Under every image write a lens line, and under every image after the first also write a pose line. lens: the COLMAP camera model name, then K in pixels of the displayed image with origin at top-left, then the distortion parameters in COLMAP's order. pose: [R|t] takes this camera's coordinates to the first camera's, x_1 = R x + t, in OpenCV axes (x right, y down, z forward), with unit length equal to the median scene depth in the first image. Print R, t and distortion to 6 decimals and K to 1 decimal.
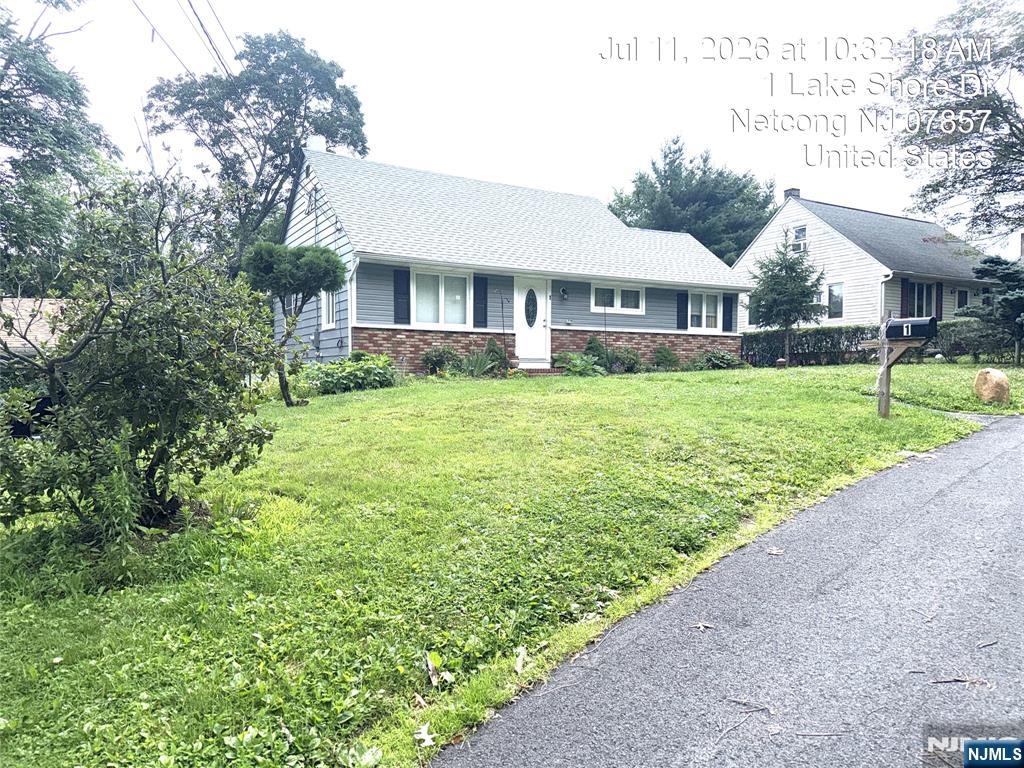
lens RADIAL K [[717.5, 0, 512.0], [0, 717.5, 384.0], [0, 0, 1]] dist [0.031344, -0.000765]
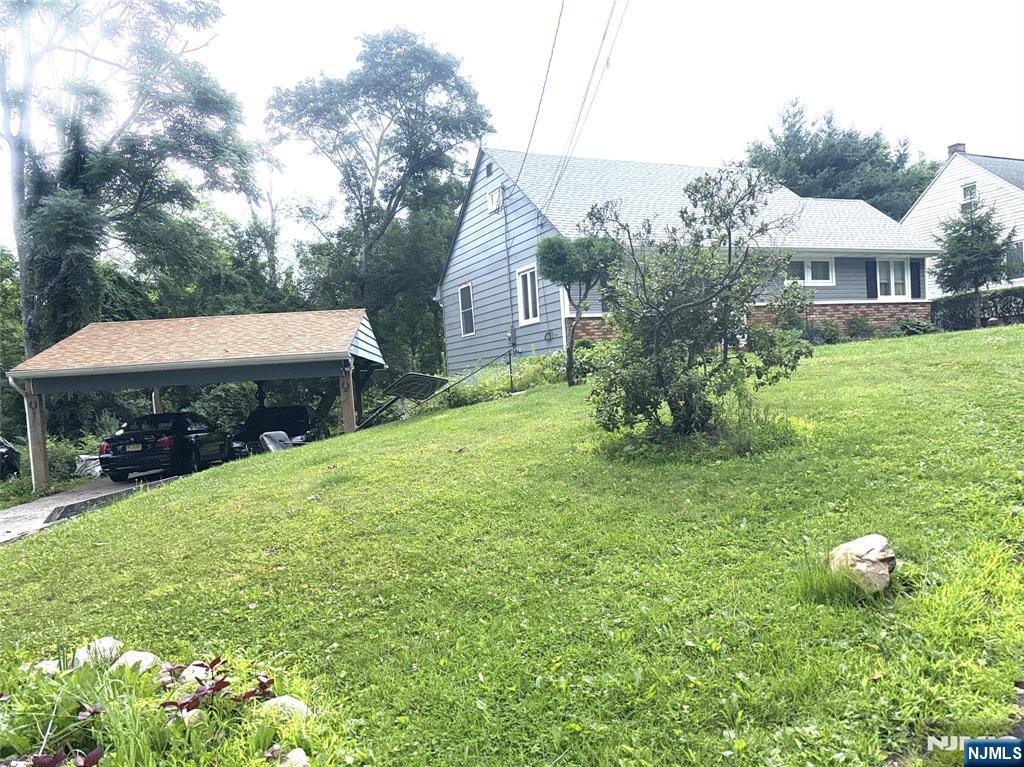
lens RADIAL K [[797.8, 0, 523.1], [0, 797.8, 411.6], [0, 0, 1]] dist [0.216250, -0.395124]
pose [[0.996039, -0.068311, -0.056920, -0.167435], [0.069173, 0.997516, 0.013321, 0.026478], [0.055869, -0.017205, 0.998290, -0.117197]]
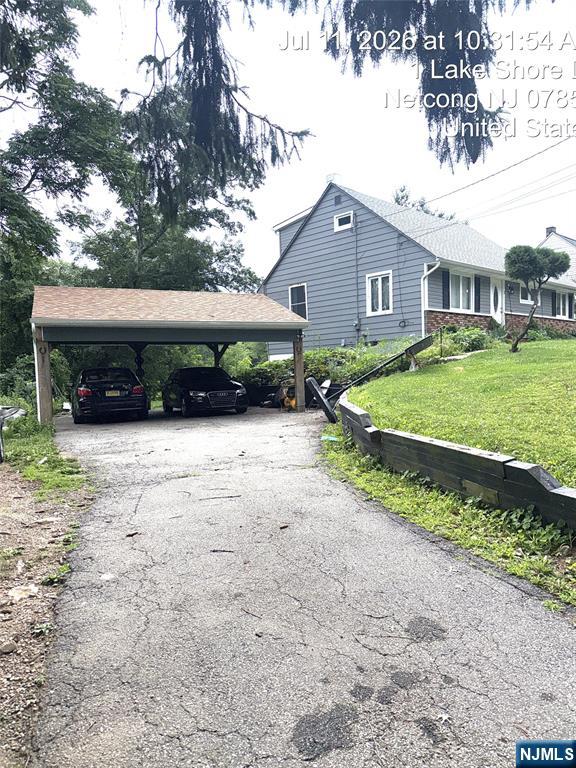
lens RADIAL K [[598.3, 0, 288.0], [0, 598.3, 384.0], [0, 0, 1]] dist [0.216250, -0.395124]
pose [[0.964371, -0.033077, 0.262478, -0.594754], [0.036154, 0.999322, -0.006903, 0.047888], [-0.262072, 0.016147, 0.964913, -0.063814]]
